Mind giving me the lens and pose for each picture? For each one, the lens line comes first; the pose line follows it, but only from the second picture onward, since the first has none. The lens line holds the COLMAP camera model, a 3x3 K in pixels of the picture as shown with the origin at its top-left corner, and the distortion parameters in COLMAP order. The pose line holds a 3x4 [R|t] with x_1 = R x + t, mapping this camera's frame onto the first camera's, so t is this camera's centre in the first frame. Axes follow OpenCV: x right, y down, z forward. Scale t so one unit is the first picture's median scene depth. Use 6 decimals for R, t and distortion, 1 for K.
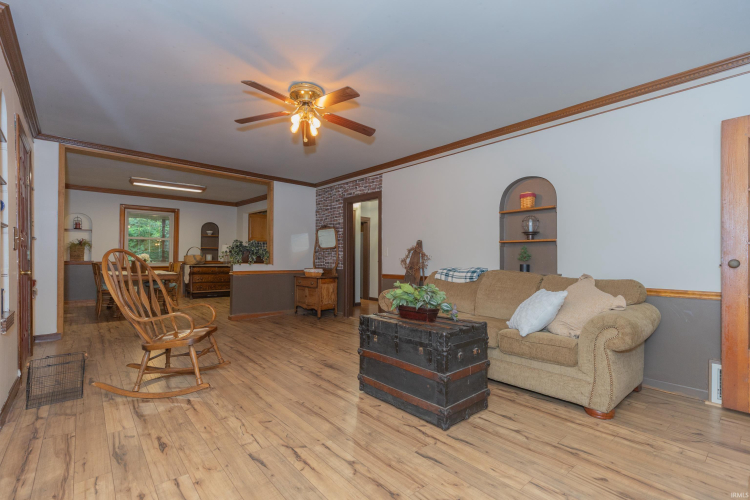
lens RADIAL K [[336.3, 0, 374.2], [0, 336.3, 252.1], [0, 0, 1]] dist [0.001675, 0.000120]
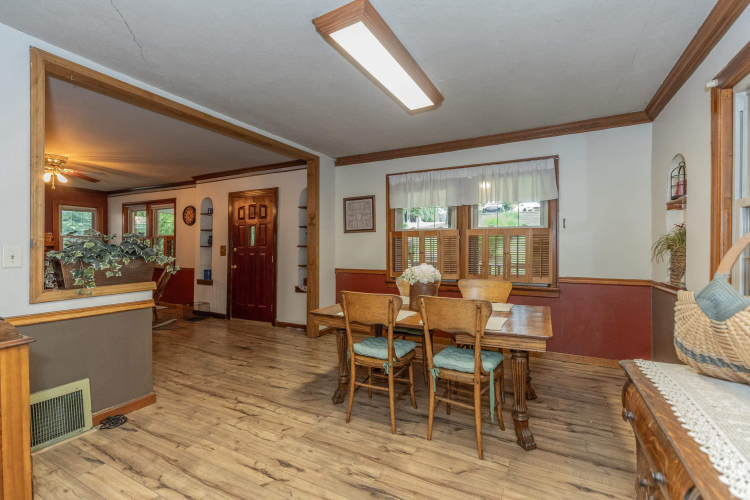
lens RADIAL K [[331.9, 0, 371.1], [0, 331.9, 251.2], [0, 0, 1]] dist [0.002084, 0.000257]
pose [[-0.937774, -0.005567, -0.347200, -1.295578], [-0.002844, 0.999961, -0.008351, -0.017457], [0.347233, -0.006844, -0.937754, 3.622181]]
